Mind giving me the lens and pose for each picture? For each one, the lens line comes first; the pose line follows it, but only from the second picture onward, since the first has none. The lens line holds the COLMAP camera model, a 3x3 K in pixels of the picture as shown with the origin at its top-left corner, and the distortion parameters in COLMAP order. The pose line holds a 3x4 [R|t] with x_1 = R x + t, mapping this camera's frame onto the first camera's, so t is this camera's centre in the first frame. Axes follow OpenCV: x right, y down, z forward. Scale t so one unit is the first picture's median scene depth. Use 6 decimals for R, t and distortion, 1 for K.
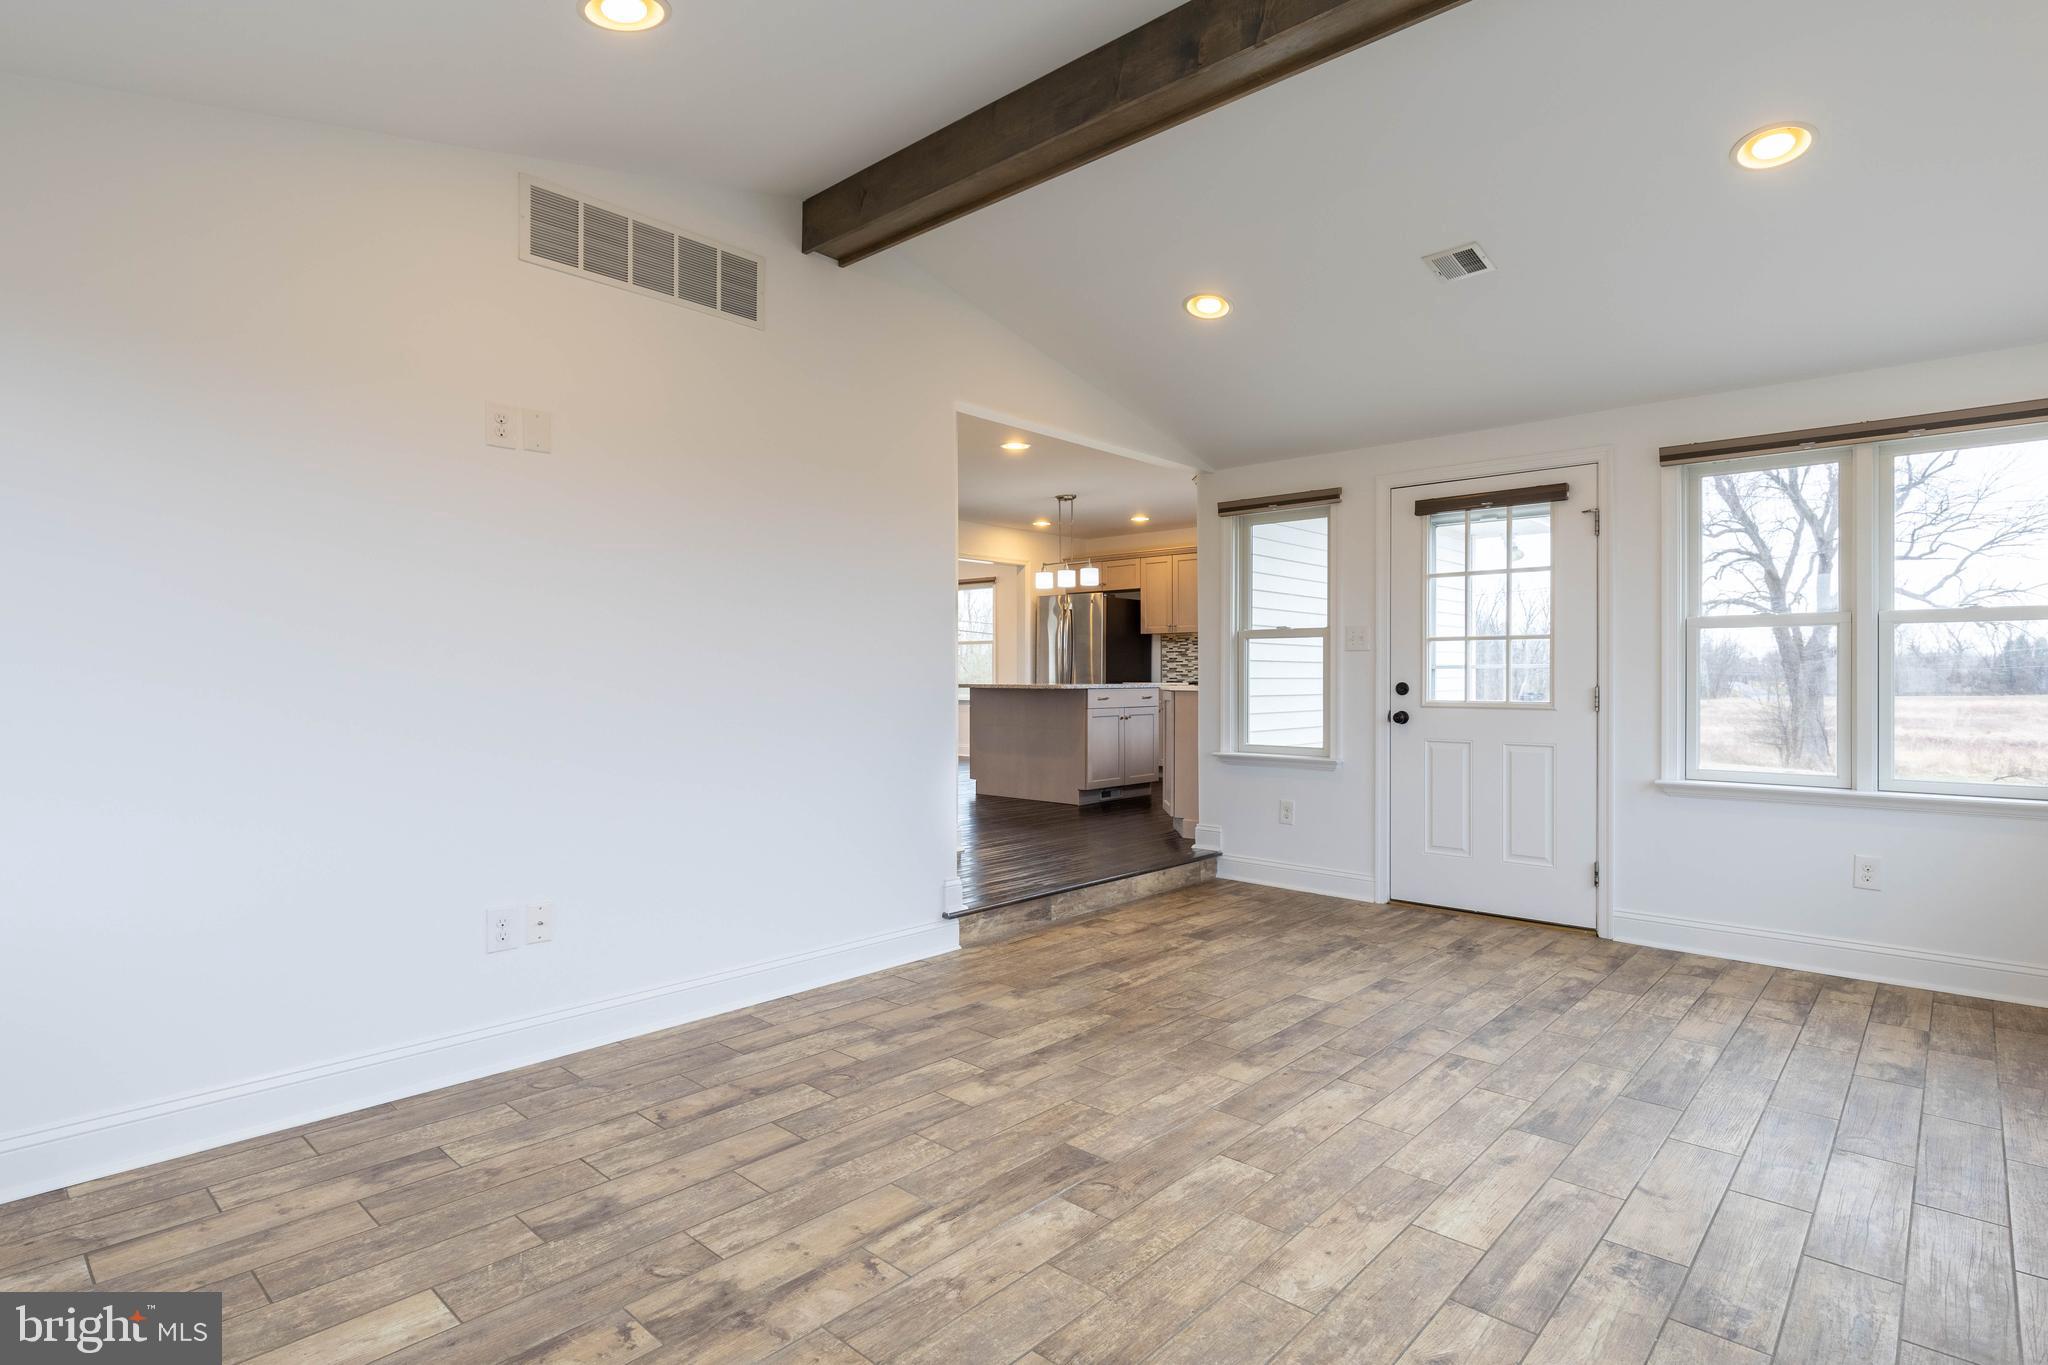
lens RADIAL K [[1055.9, 0, 1025.8], [0, 1055.9, 668.9], [0, 0, 1]] dist [-0.002221, 0.001308]
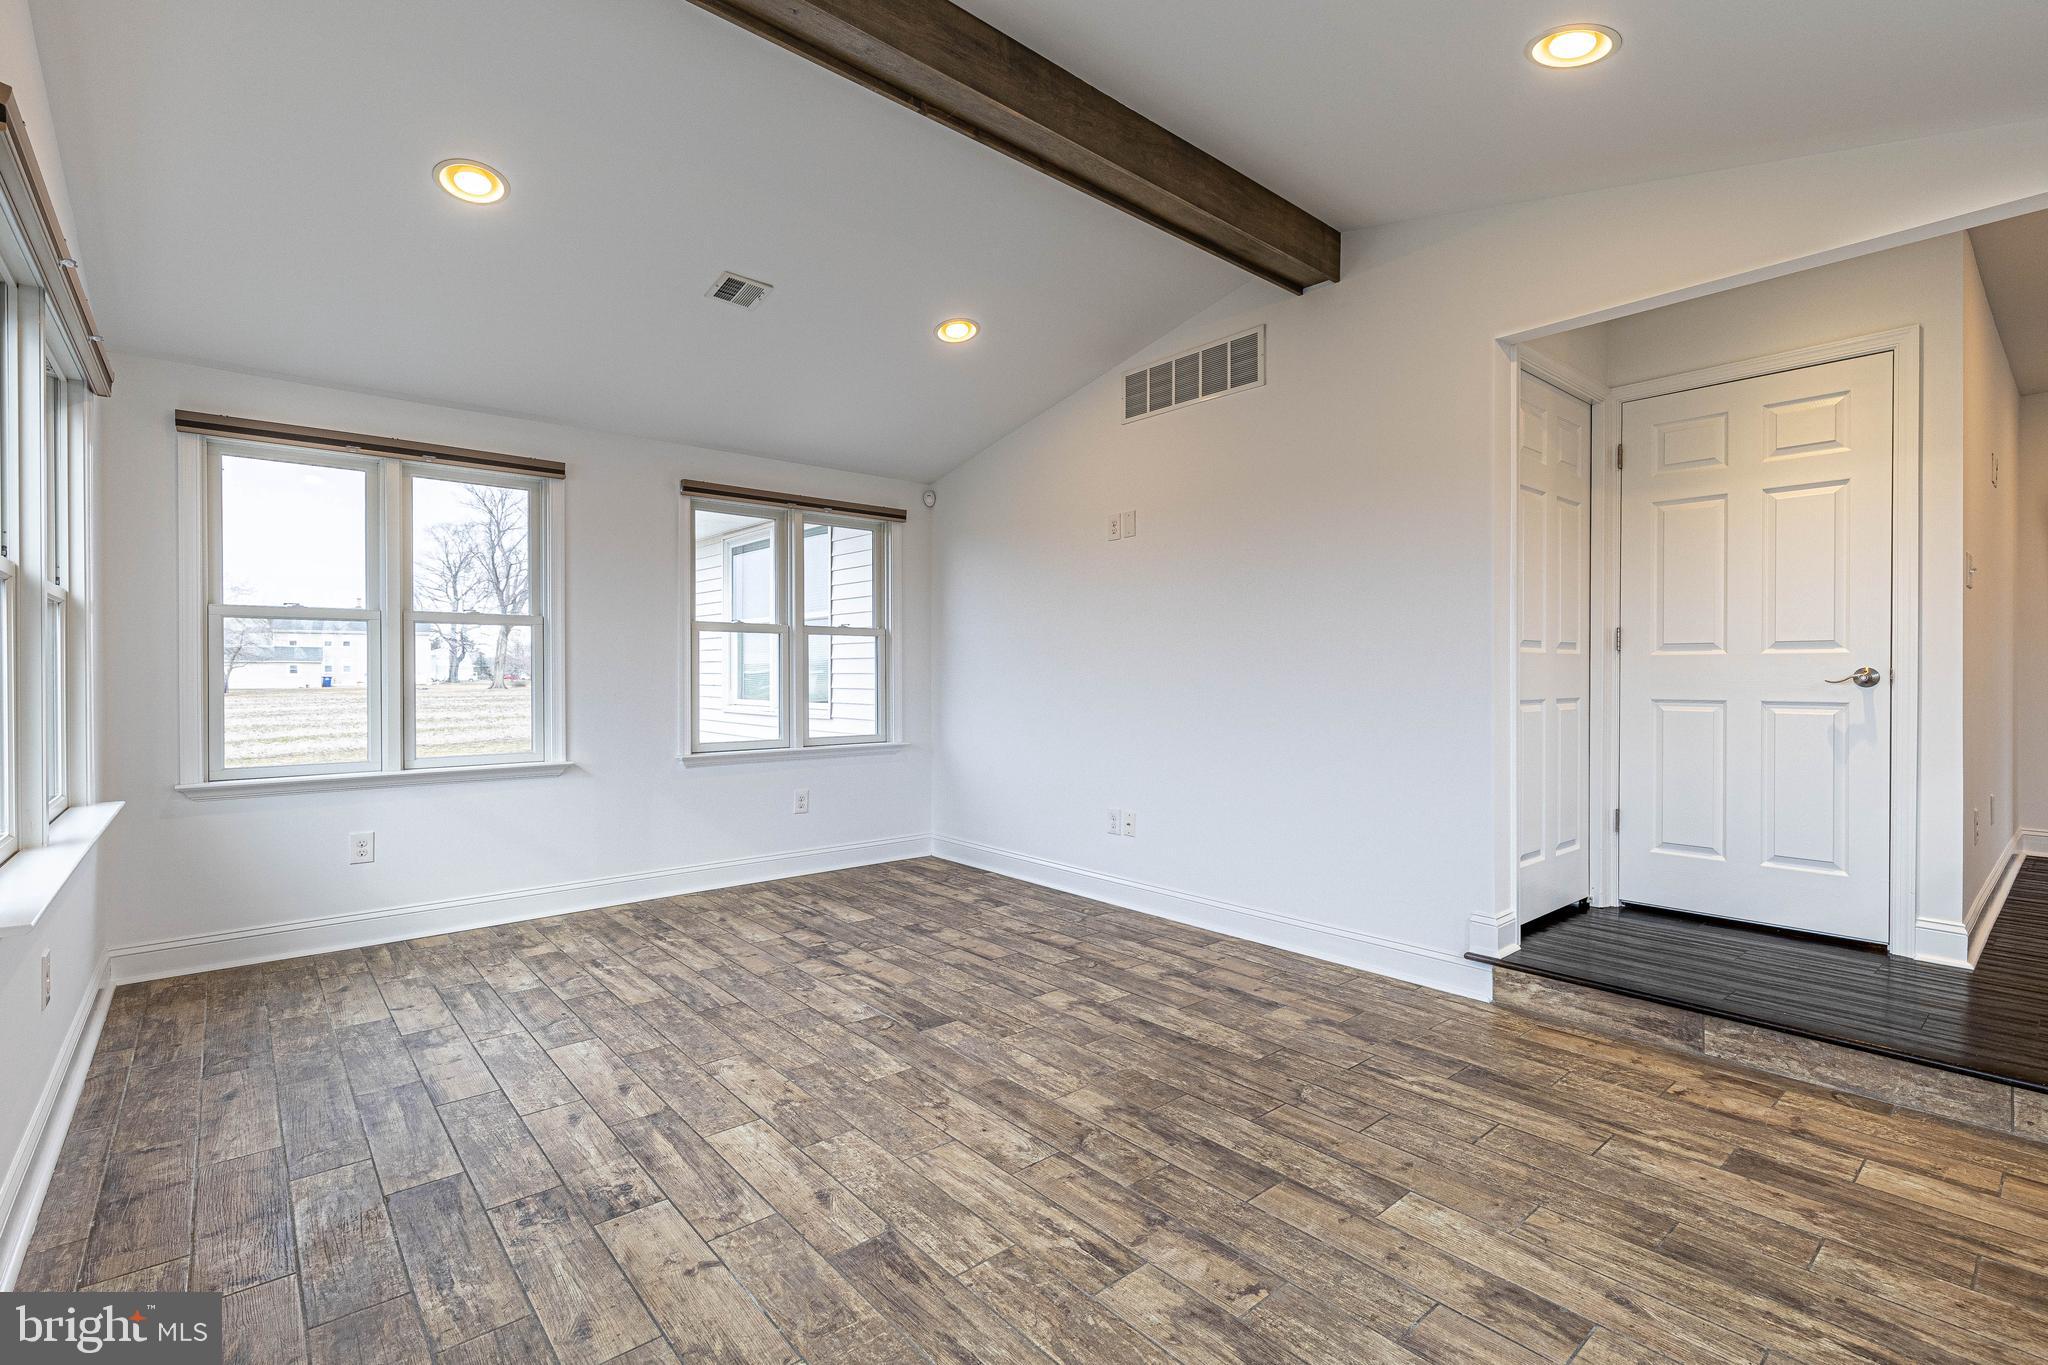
lens RADIAL K [[928.5, 0, 1028.3], [0, 928.5, 686.1], [0, 0, 1]] dist [0.001152, -0.000336]
pose [[-0.129168, 0.012047, -0.991550, 1.012461], [0.005425, 0.999920, 0.011442, 0.008099], [0.991608, -0.003902, -0.129223, 1.054236]]
